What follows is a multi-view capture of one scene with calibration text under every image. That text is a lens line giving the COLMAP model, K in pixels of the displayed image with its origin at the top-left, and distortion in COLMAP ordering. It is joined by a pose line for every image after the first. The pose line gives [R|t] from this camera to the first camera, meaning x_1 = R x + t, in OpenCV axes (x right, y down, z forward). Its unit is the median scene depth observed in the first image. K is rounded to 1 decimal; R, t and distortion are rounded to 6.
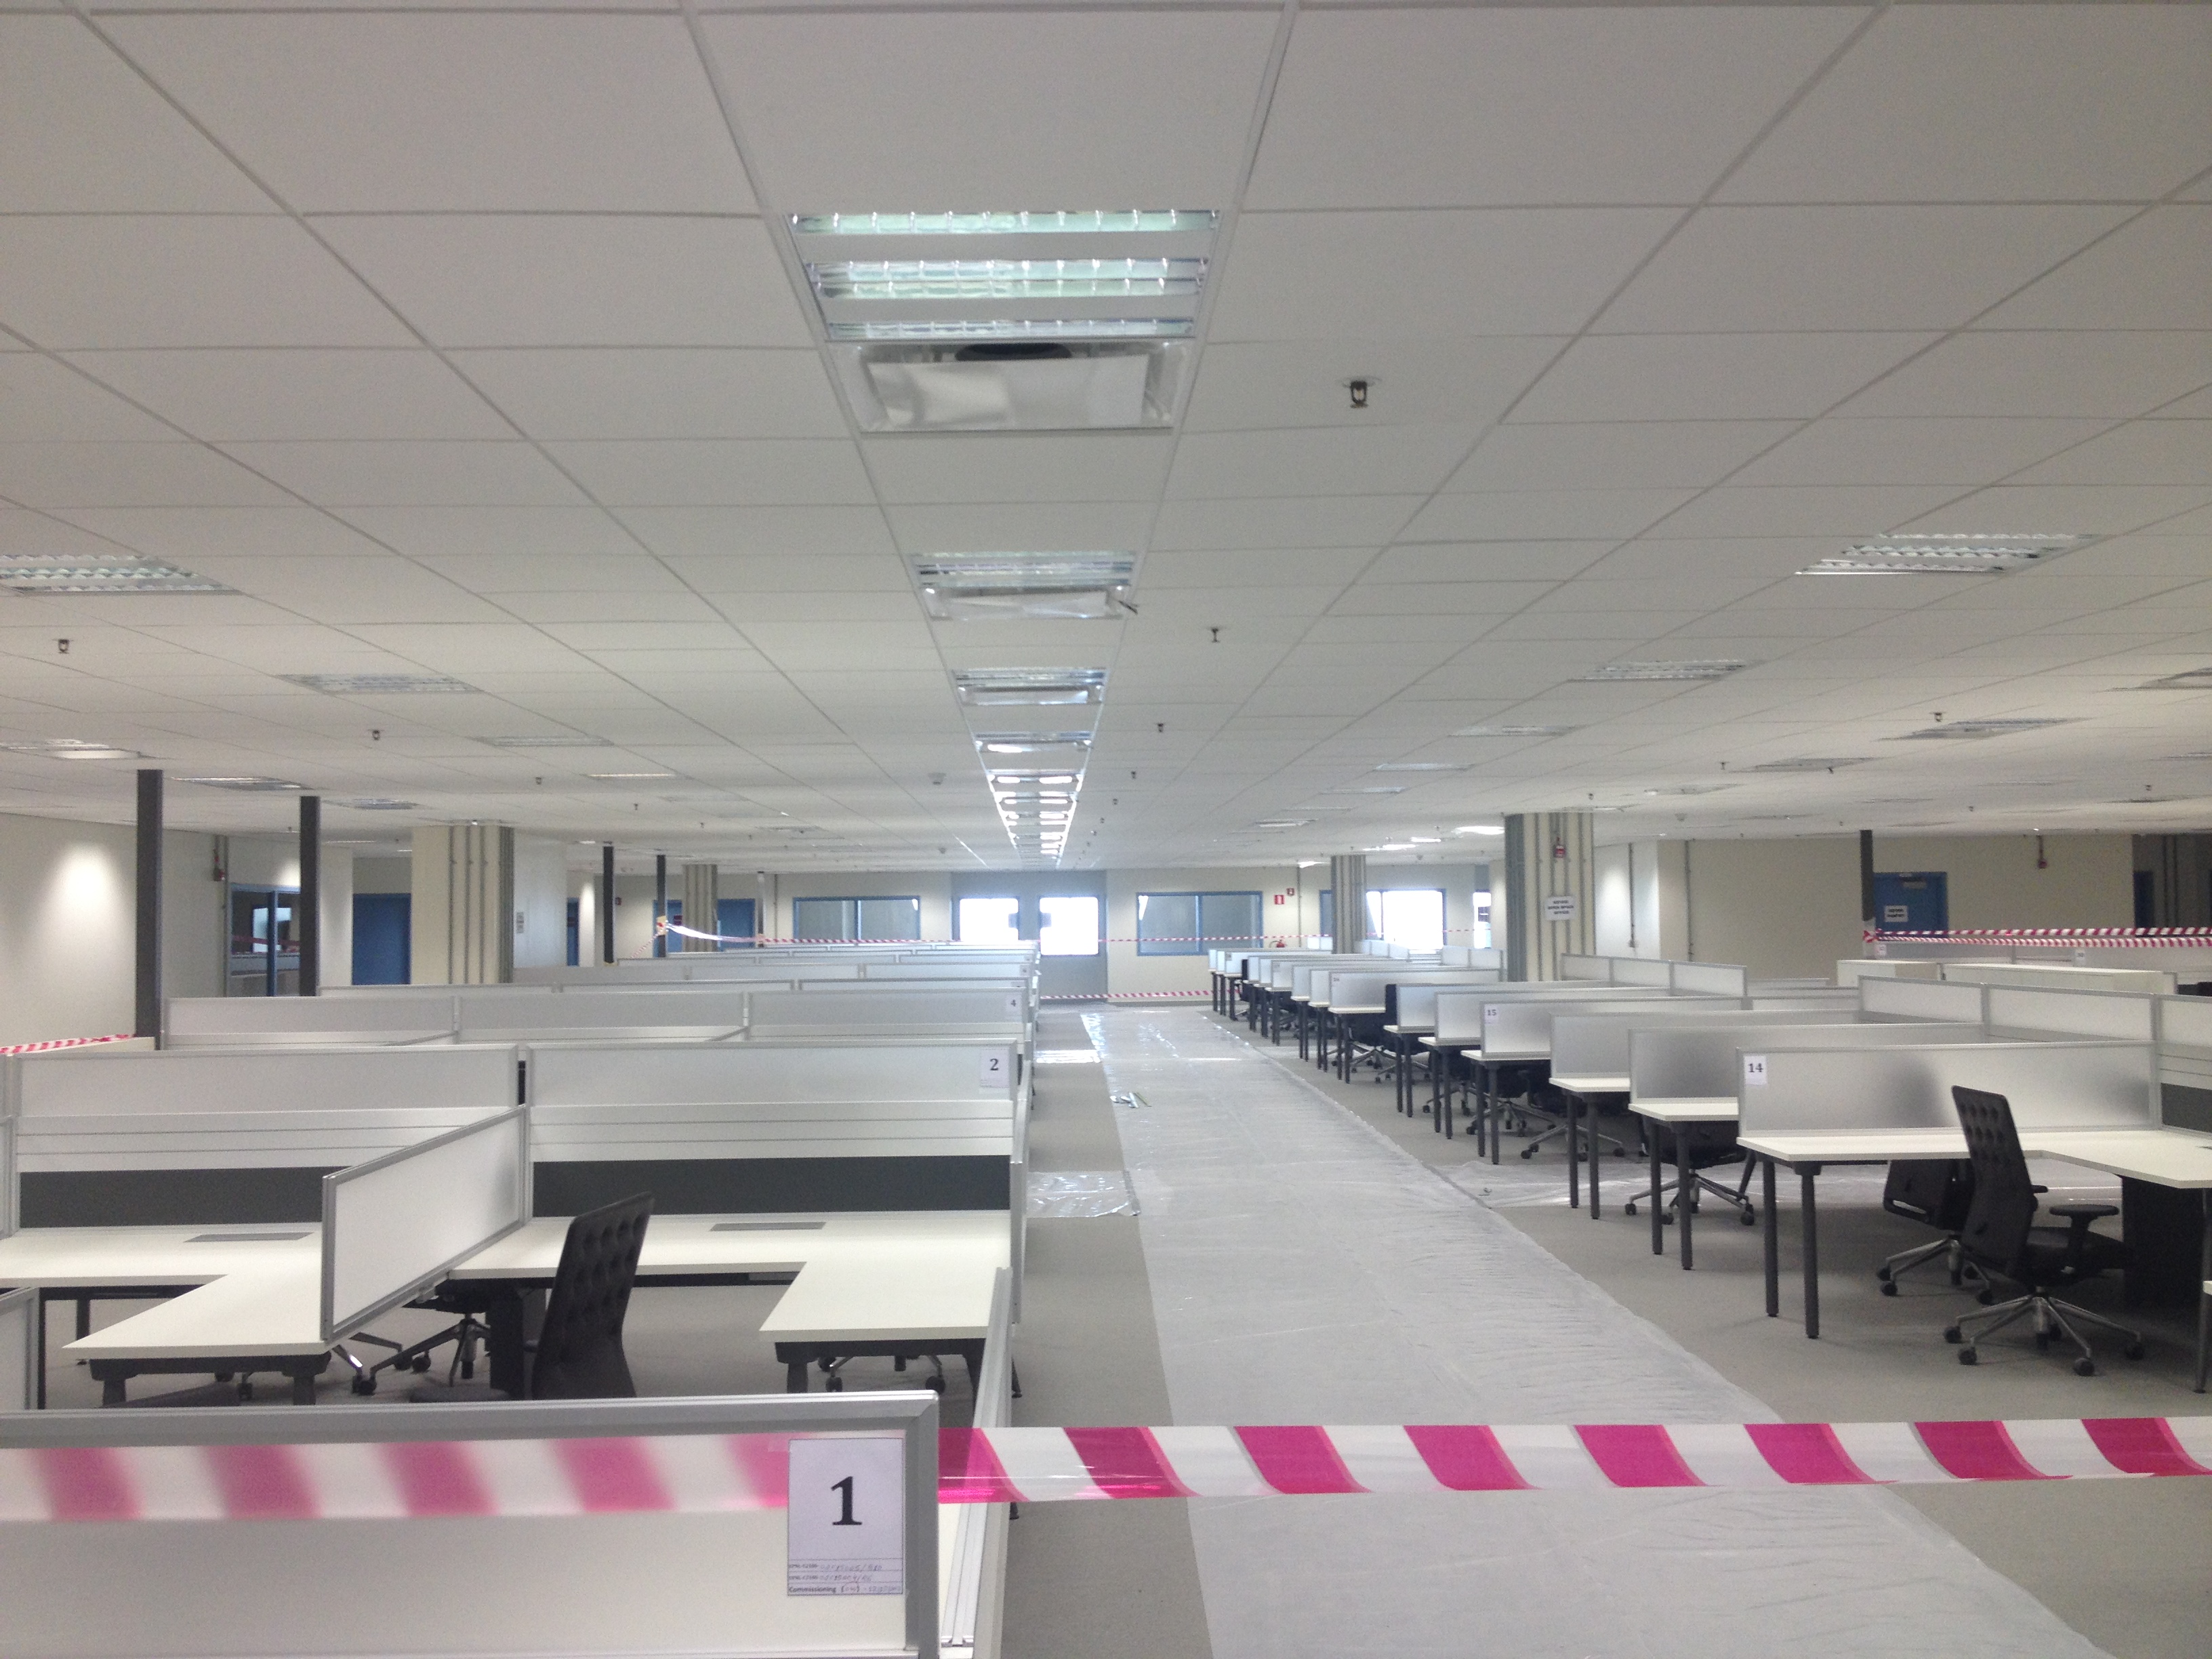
lens RADIAL K [[2097.1, 0, 1097.4], [0, 2097.1, 830.7], [0, 0, 1]] dist [0.036170, 0.000000]
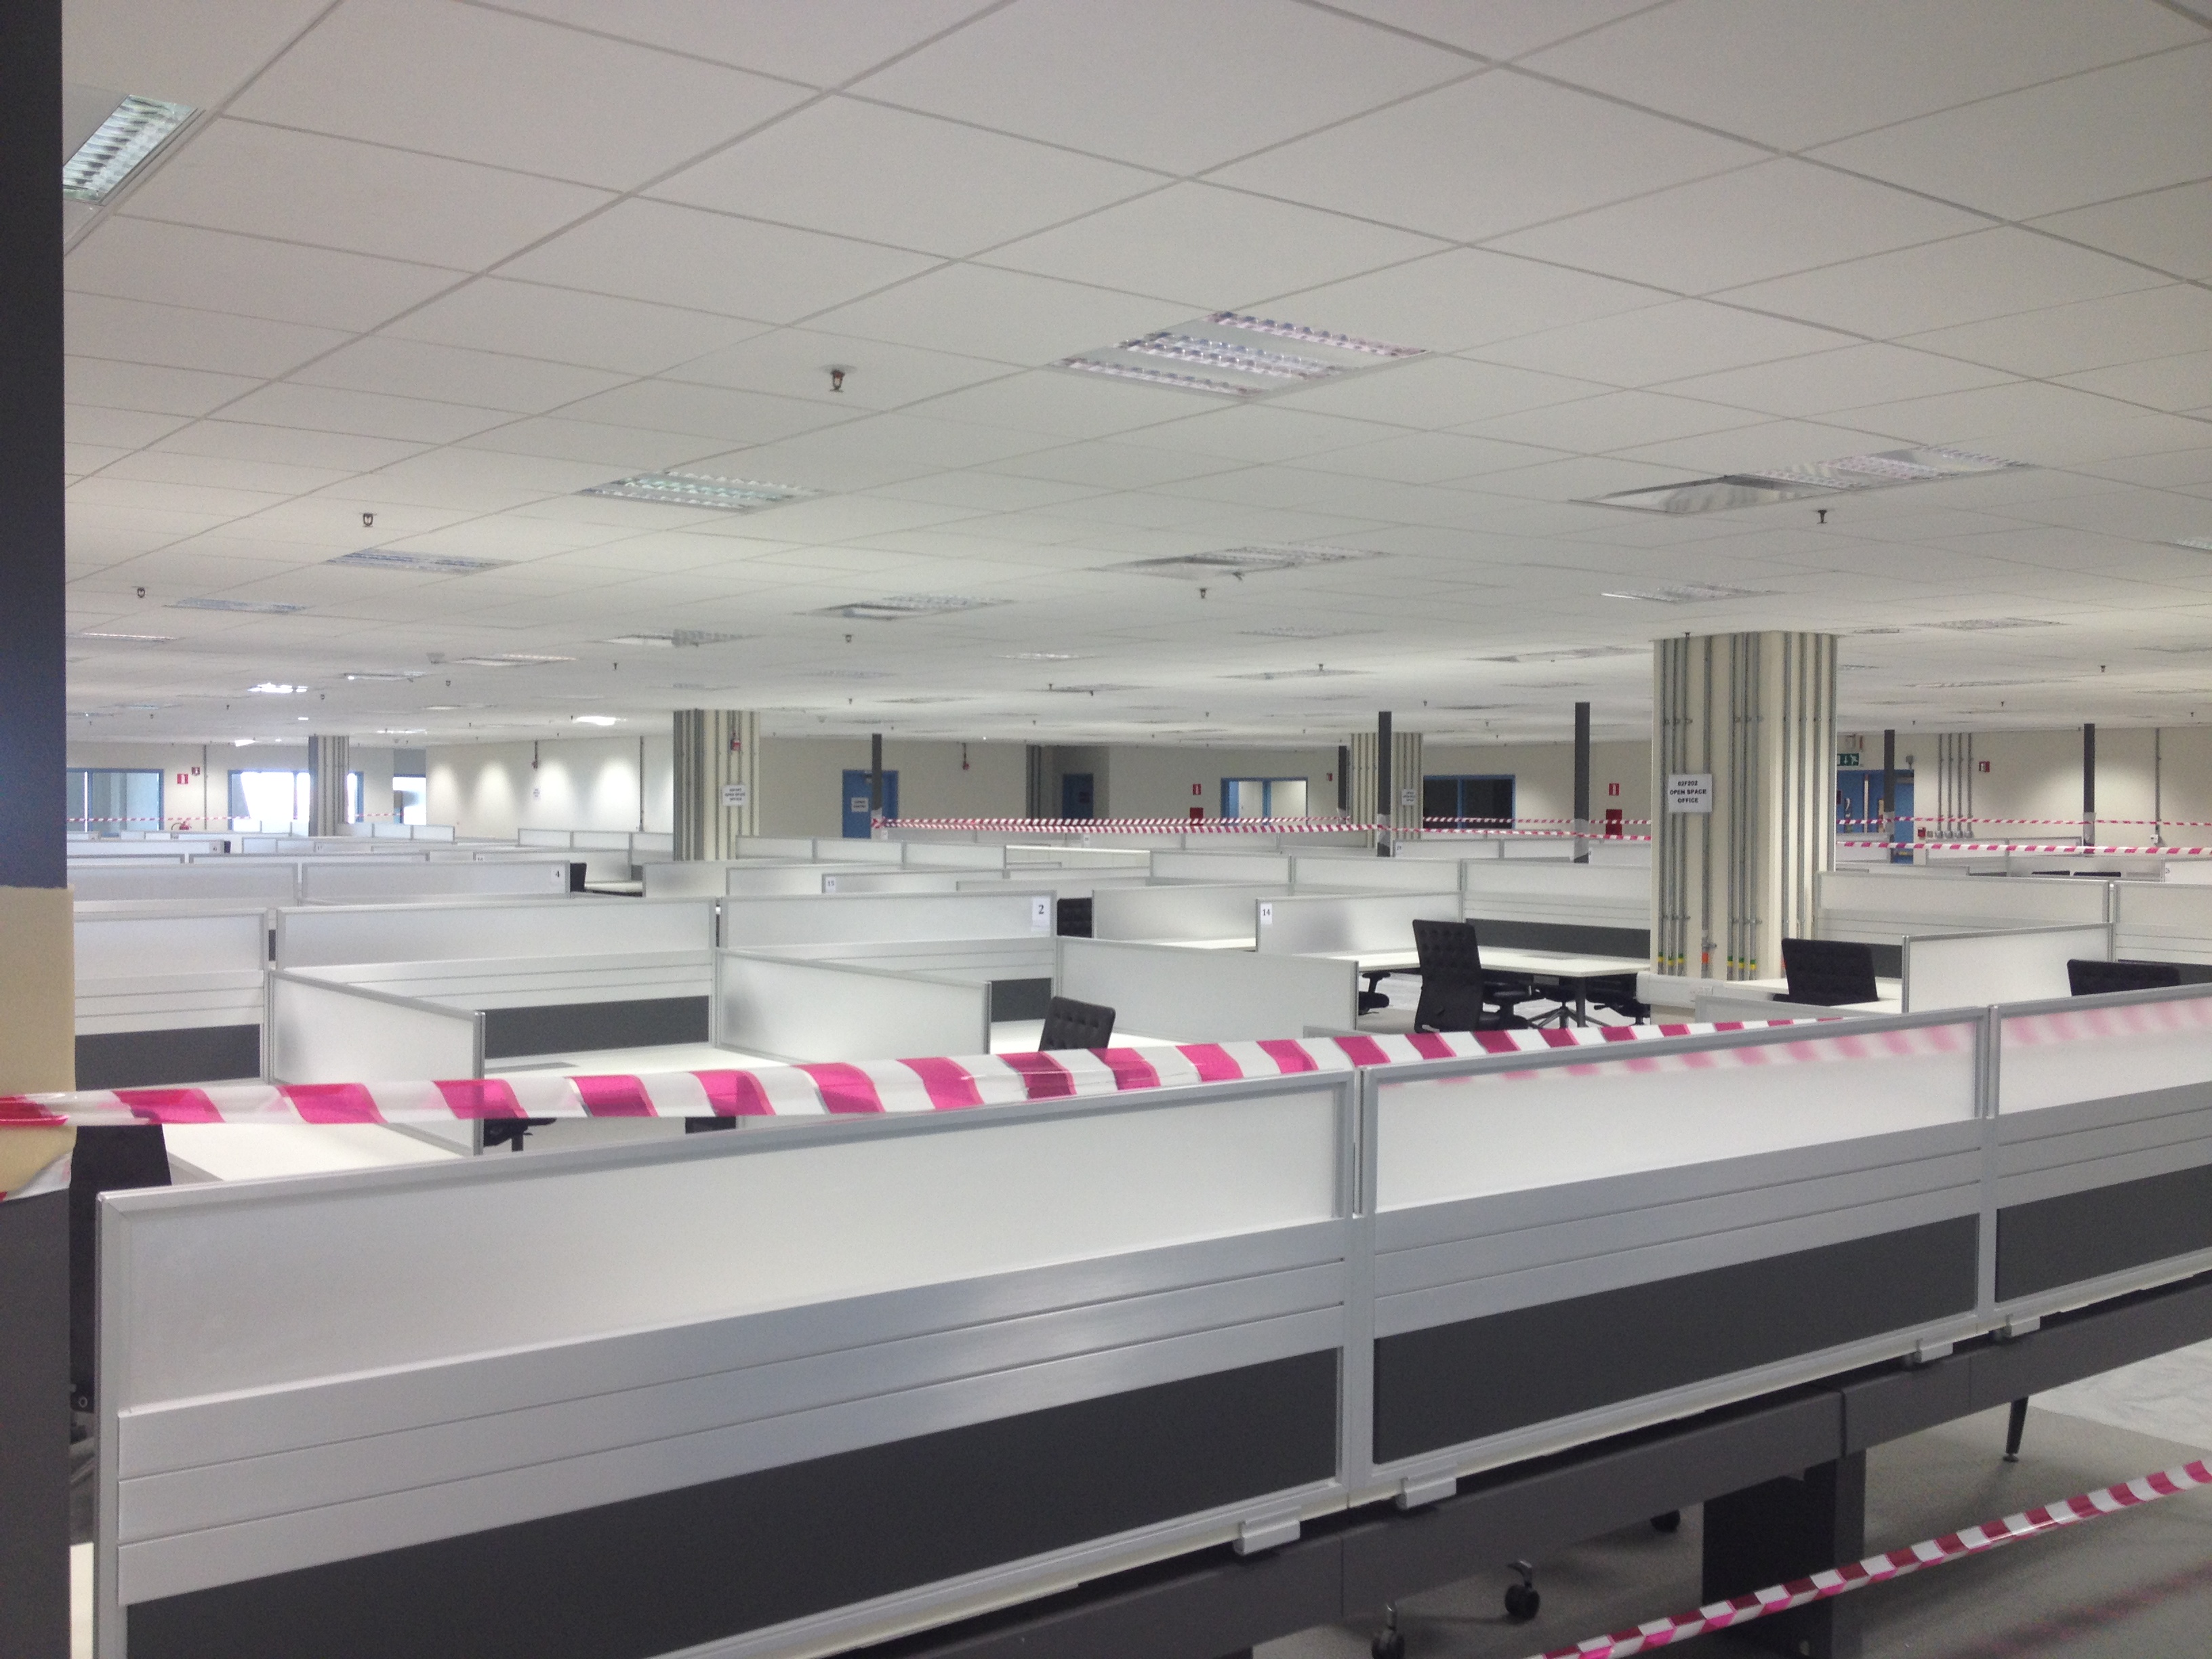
lens RADIAL K [[2097.1, 0, 1116.6], [0, 2097.1, 832.4], [0, 0, 1]] dist [0.036170, 0.000000]
pose [[0.788523, 0.008790, 0.614942, -0.312876], [-0.041620, 0.998368, 0.039098, 0.004130], [-0.613595, -0.056423, 0.787602, -0.019396]]
